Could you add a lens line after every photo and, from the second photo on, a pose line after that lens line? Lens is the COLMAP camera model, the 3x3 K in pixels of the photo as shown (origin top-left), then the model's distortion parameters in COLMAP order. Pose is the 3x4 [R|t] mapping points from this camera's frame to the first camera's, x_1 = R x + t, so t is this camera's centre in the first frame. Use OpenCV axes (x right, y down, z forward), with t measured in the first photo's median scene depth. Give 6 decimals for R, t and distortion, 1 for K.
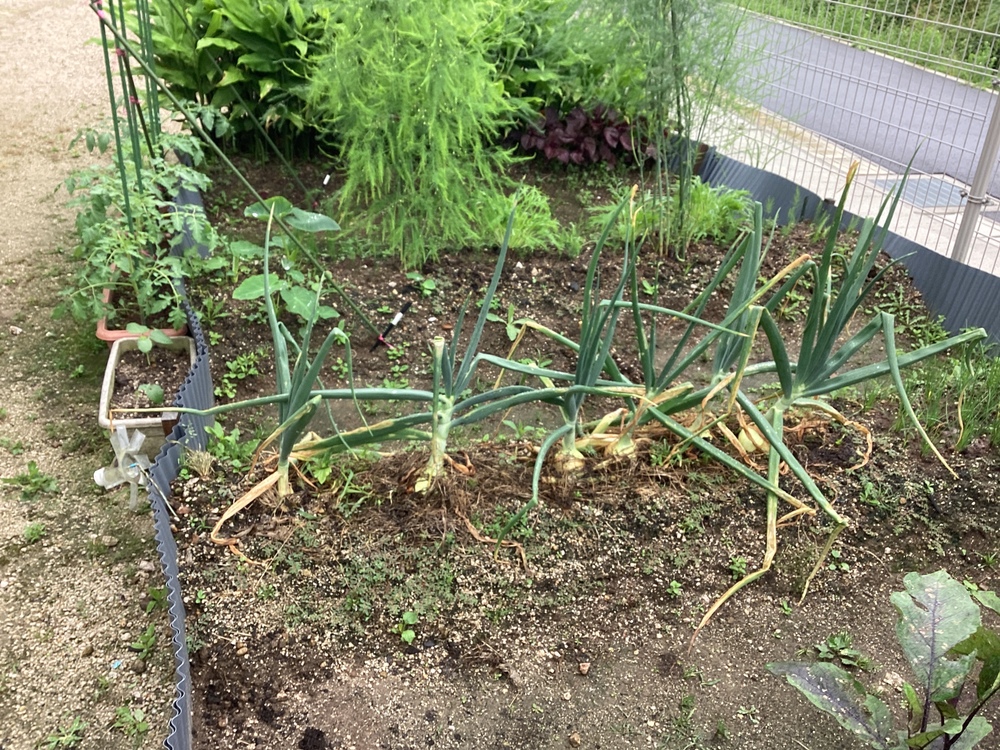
lens RADIAL K [[890.4, 0, 500.0], [0, 890.4, 375.0], [0, 0, 1]] dist [0.105674, -0.182456]
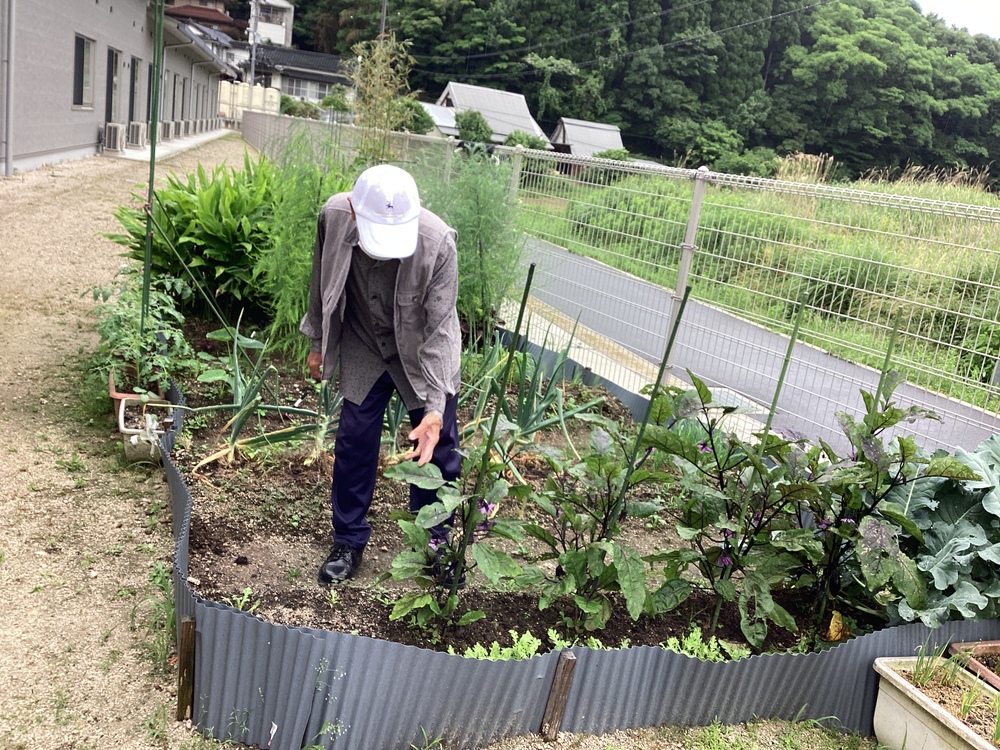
lens RADIAL K [[894.0, 0, 481.4], [0, 894.0, 374.5], [0, 0, 1]] dist [0.192289, -0.479719]
pose [[0.993661, 0.062561, 0.093403, 0.074628], [-0.037186, 0.966990, -0.252088, 0.361931], [-0.106091, 0.247017, 0.963186, -0.779666]]
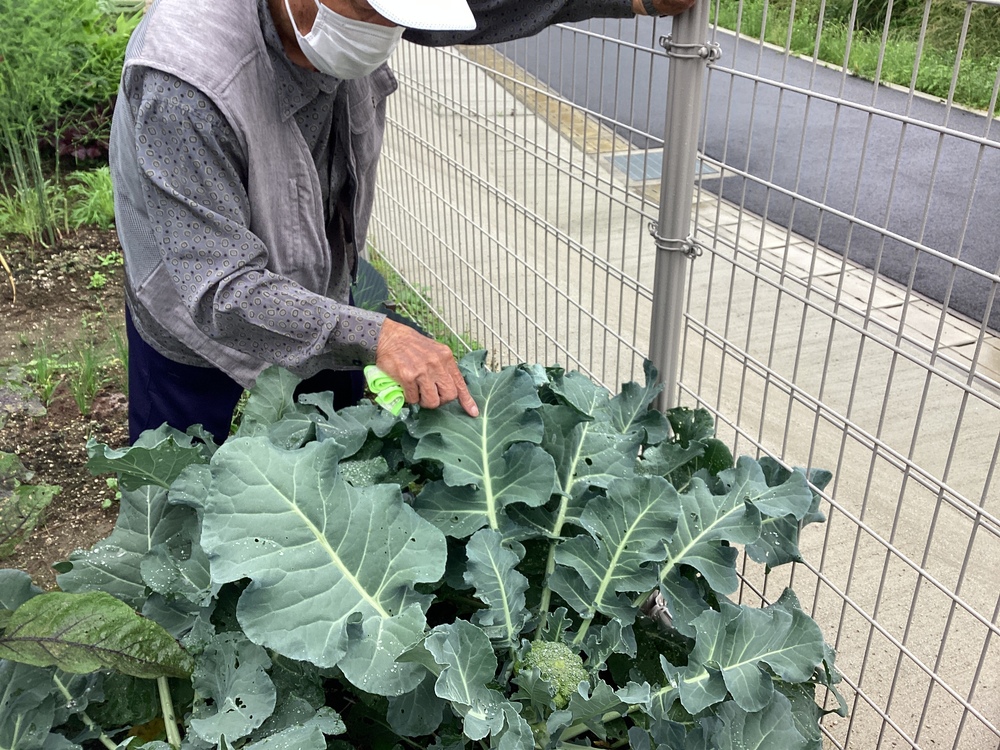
lens RADIAL K [[890.4, 0, 500.0], [0, 890.4, 375.0], [0, 0, 1]] dist [0.105674, -0.182456]
pose [[0.997317, -0.070658, -0.019140, 1.052983], [0.070579, 0.997495, -0.004775, 0.080804], [0.019430, 0.003411, 0.999805, -0.008485]]
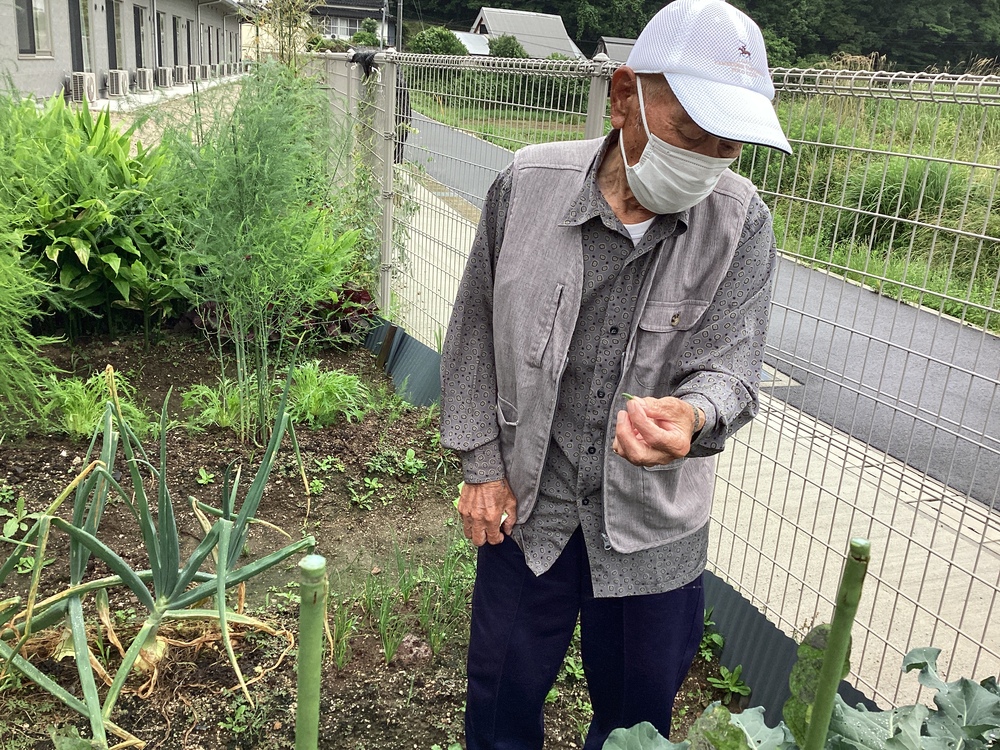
lens RADIAL K [[890.4, 0, 500.0], [0, 890.4, 375.0], [0, 0, 1]] dist [0.105674, -0.182456]
pose [[0.998919, 0.003938, 0.046321, 0.611723], [0.004420, 0.983850, -0.178942, -0.043662], [-0.046278, 0.178953, 0.982769, 0.033035]]
